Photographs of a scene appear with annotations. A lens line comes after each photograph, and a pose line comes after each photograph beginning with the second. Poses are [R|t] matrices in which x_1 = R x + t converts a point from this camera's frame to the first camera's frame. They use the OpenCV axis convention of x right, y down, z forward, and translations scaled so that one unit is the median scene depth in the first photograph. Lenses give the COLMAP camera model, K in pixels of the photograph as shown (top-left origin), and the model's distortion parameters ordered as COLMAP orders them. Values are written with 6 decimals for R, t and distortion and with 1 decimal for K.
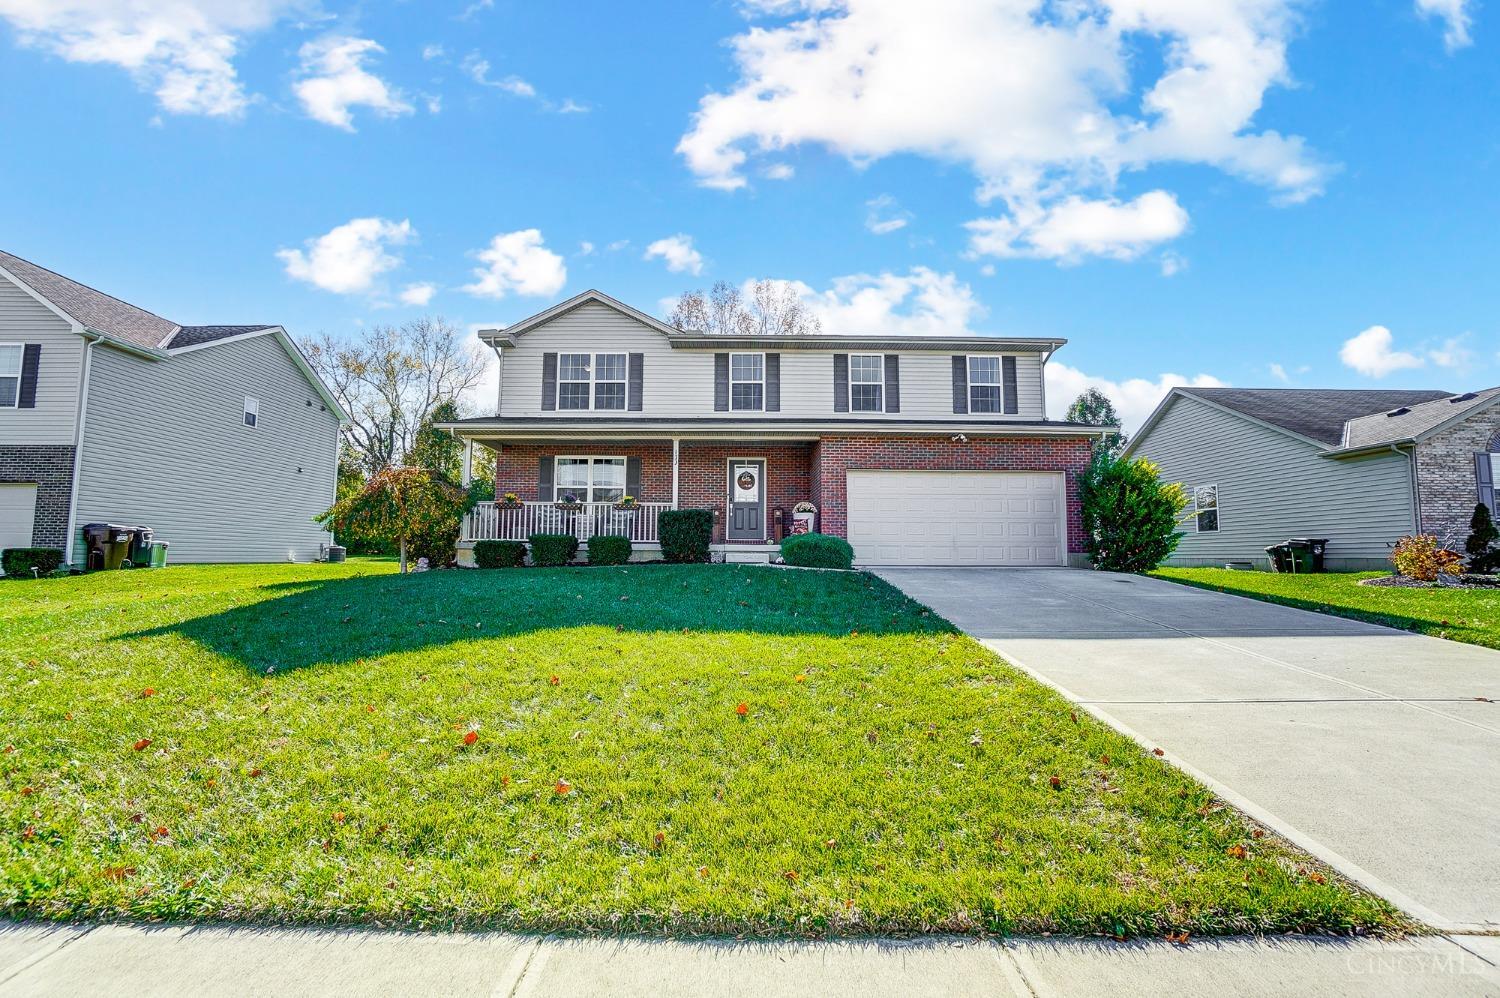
lens RADIAL K [[691.0, 0, 743.5], [0, 691.0, 508.9], [0, 0, 1]] dist [-0.046367, 0.015799]
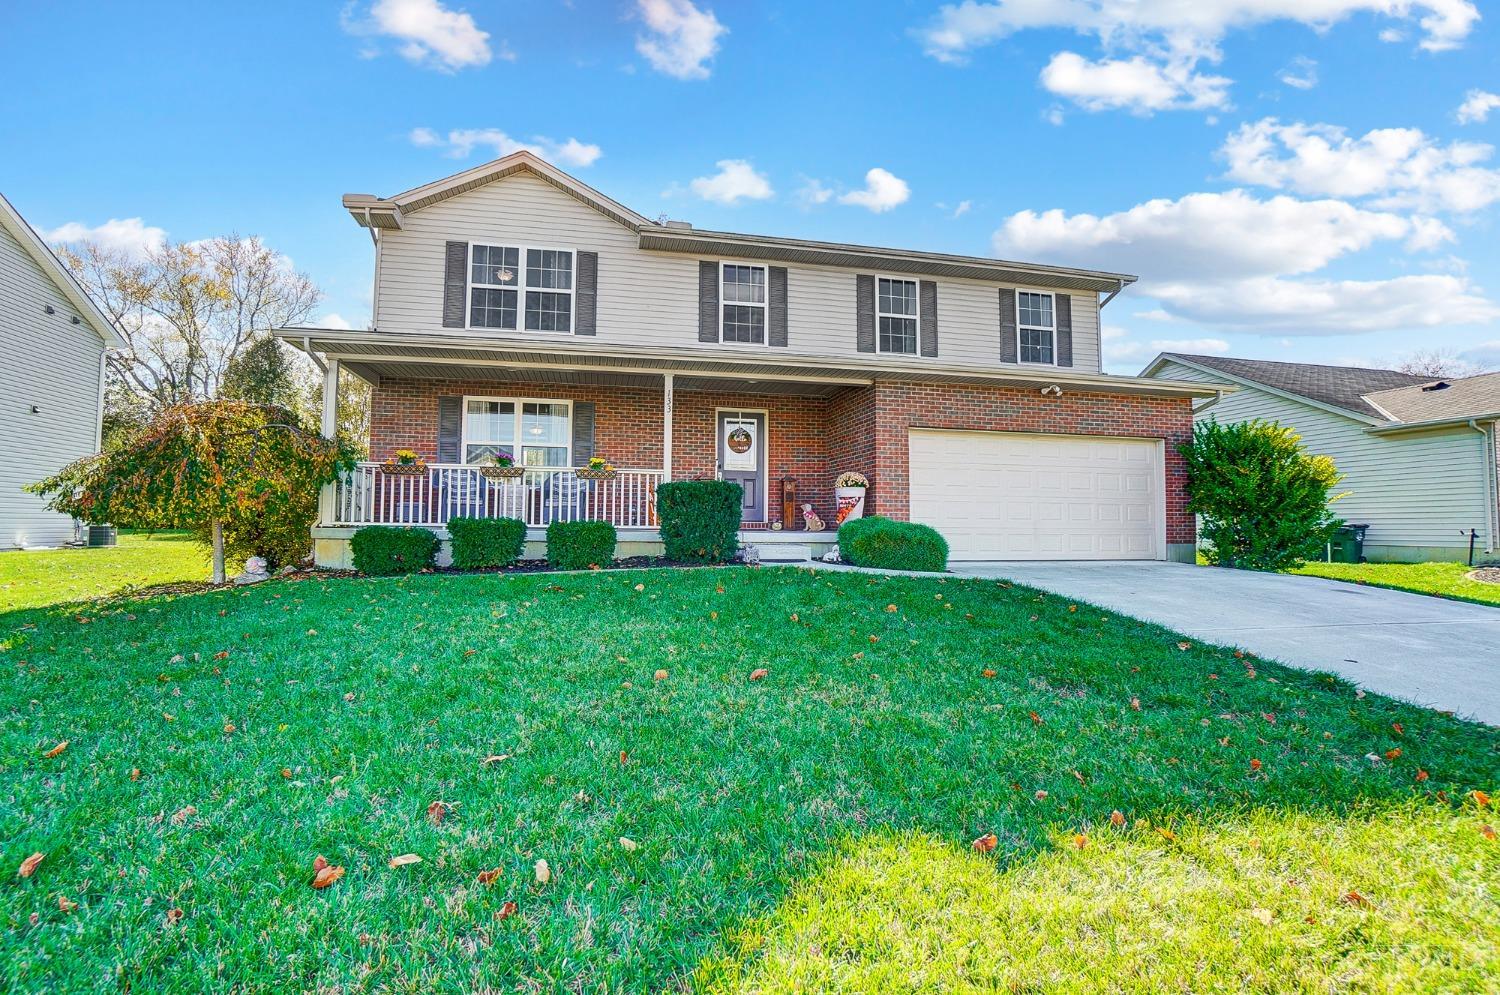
lens RADIAL K [[691.0, 0, 729.9], [0, 691.0, 509.4], [0, 0, 1]] dist [-0.046367, 0.015799]
pose [[0.980256, 0.007818, 0.197577, -0.150896], [-0.017144, 0.998815, 0.045538, -0.001510], [-0.196987, -0.048026, 0.979229, 0.289301]]
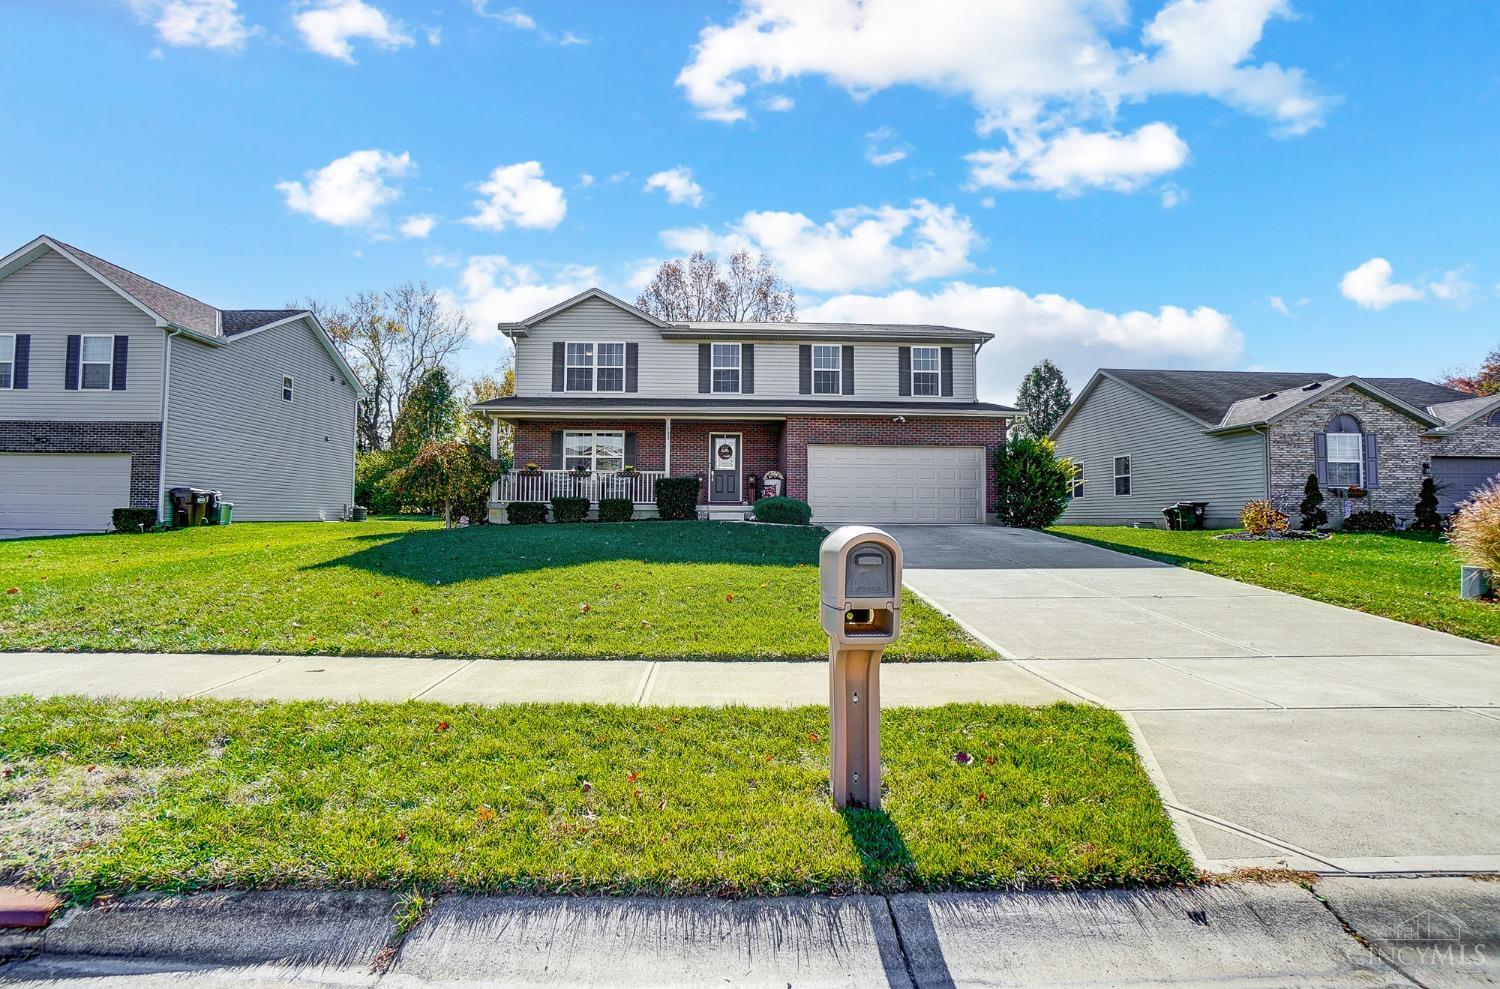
lens RADIAL K [[691.0, 0, 738.9], [0, 691.0, 516.6], [0, 0, 1]] dist [-0.046367, 0.015799]
pose [[0.999538, 0.001139, 0.030366, -0.008608], [-0.003221, 0.997638, 0.068614, -0.011074], [-0.030216, -0.068680, 0.997181, -0.200608]]
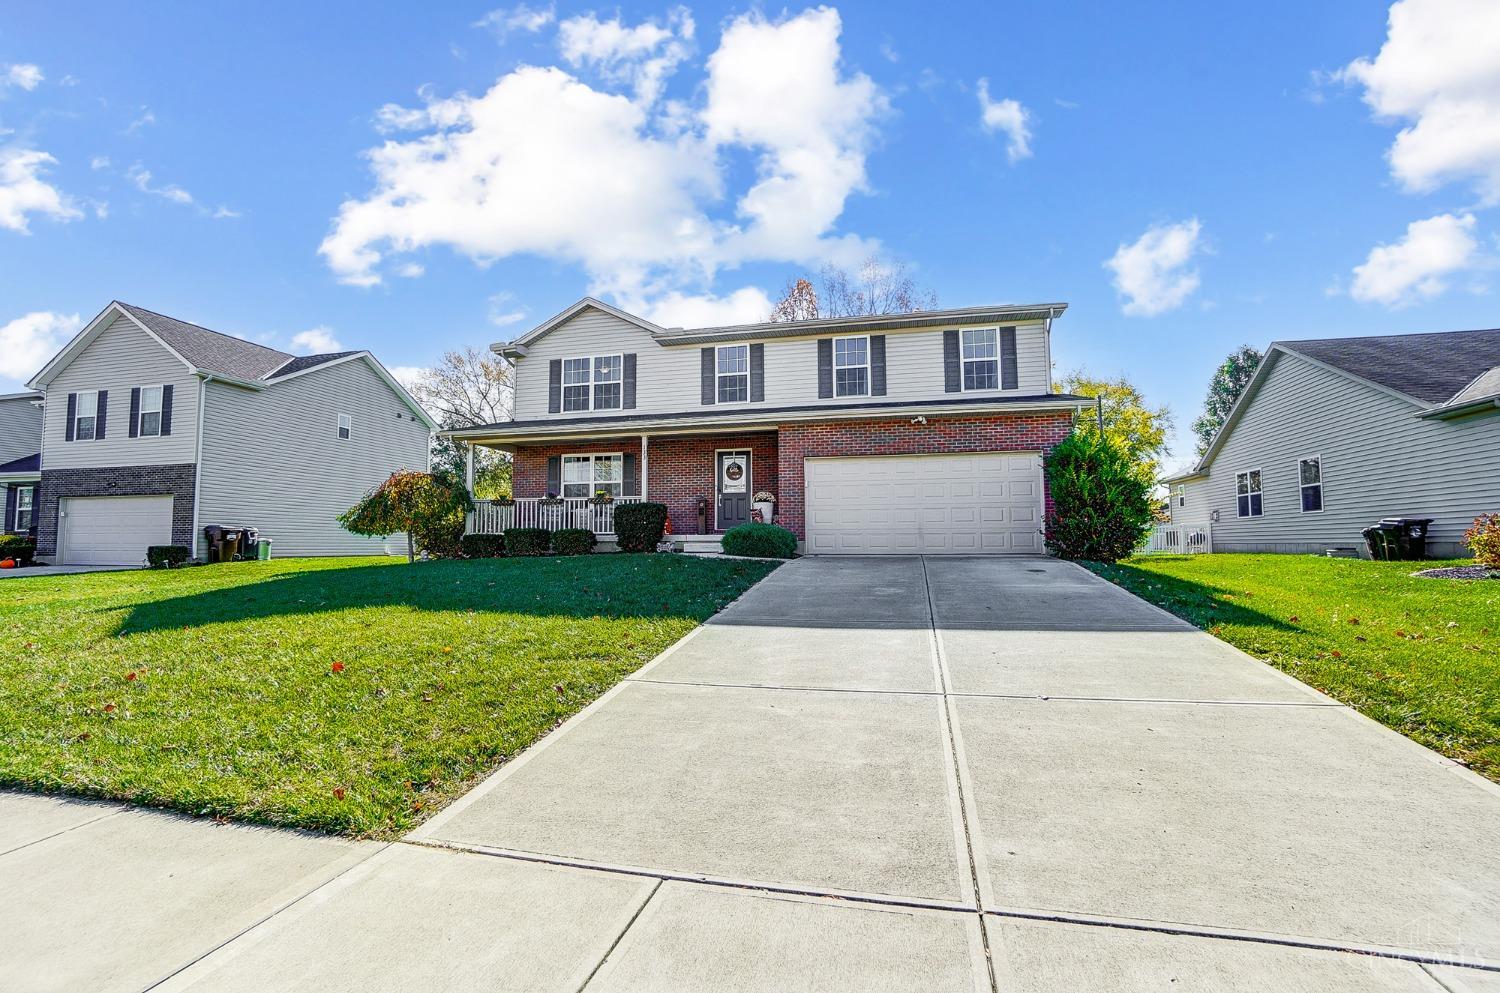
lens RADIAL K [[691.0, 0, 746.3], [0, 691.0, 522.2], [0, 0, 1]] dist [-0.046367, 0.015799]
pose [[0.971553, -0.017443, -0.236179, 0.262469], [0.026233, 0.999073, 0.034124, -0.000554], [0.235365, -0.039349, 0.971110, 0.012703]]
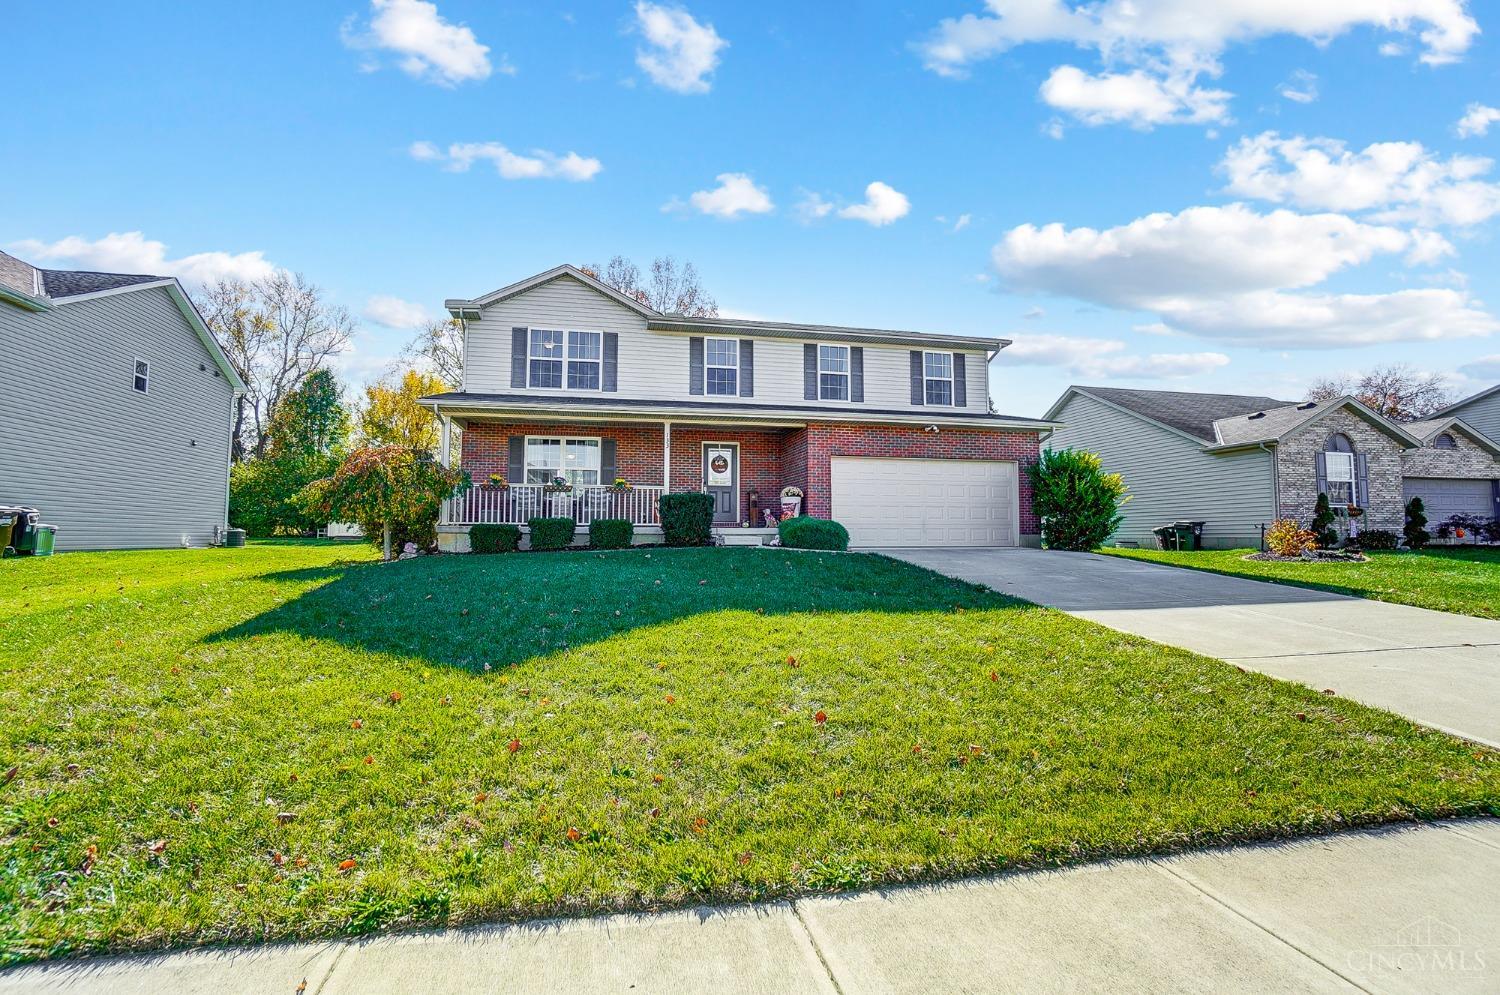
lens RADIAL K [[691.0, 0, 743.3], [0, 691.0, 505.2], [0, 0, 1]] dist [-0.046367, 0.015799]
pose [[0.980183, 0.004361, 0.198047, -0.164846], [-0.009082, 0.999696, 0.022935, -0.004135], [-0.197887, -0.024280, 0.979924, -0.004713]]
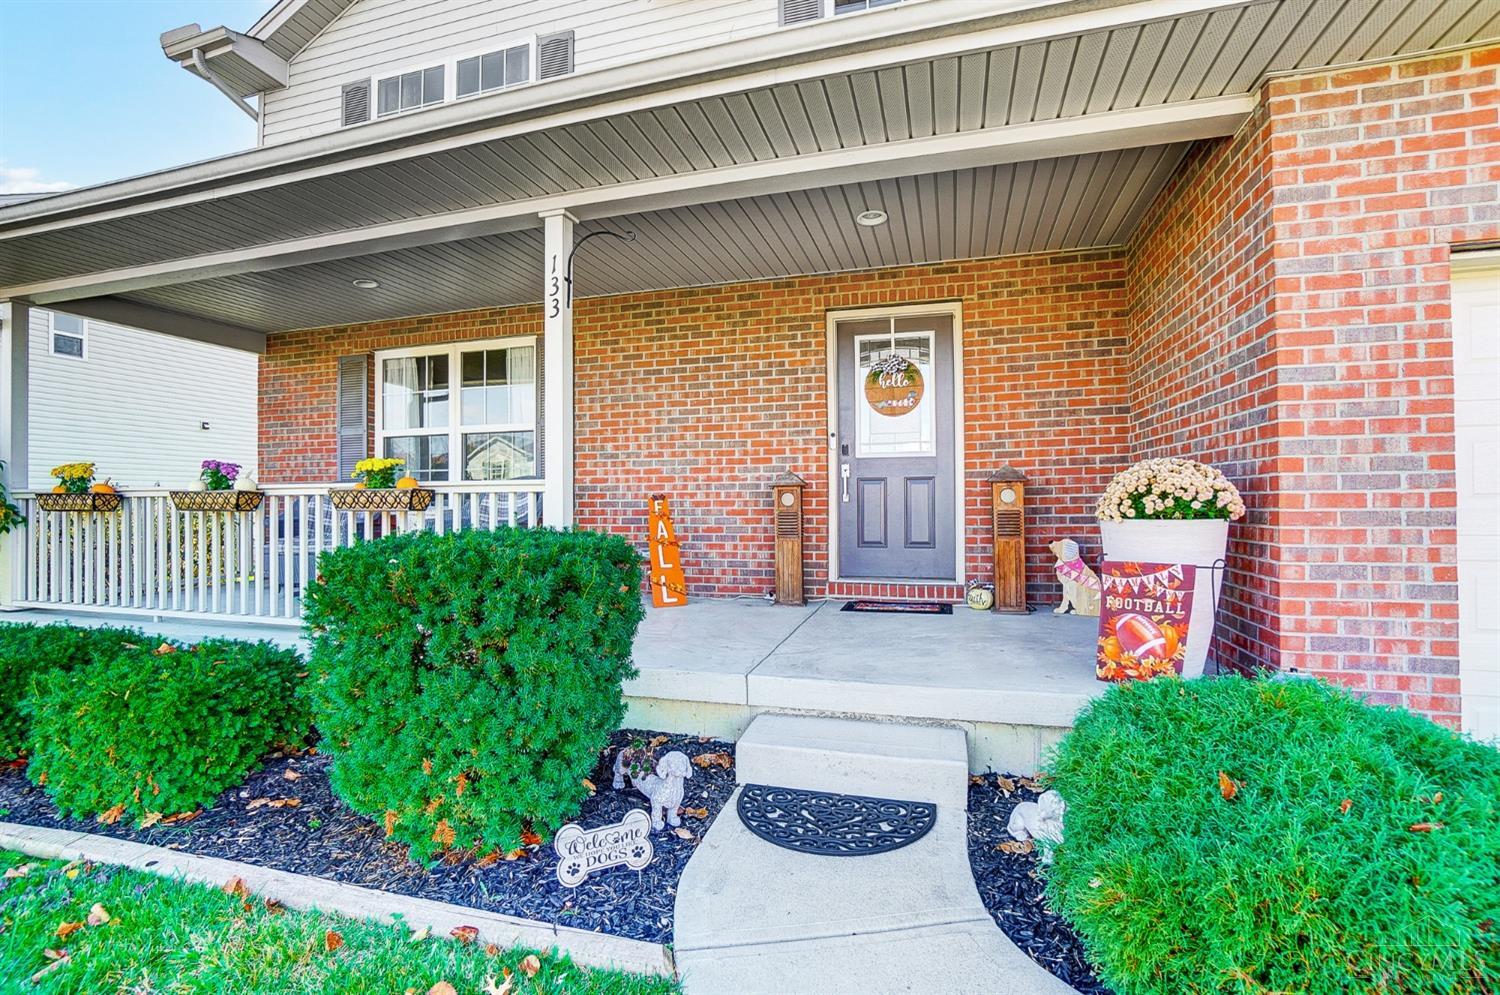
lens RADIAL K [[691.0, 0, 754.0], [0, 691.0, 498.6], [0, 0, 1]] dist [-0.046367, 0.015799]
pose [[0.959949, -0.016989, -0.279660, 0.029140], [0.035764, 0.997425, 0.062169, -0.012523], [0.277883, -0.069681, 0.958084, 0.694116]]
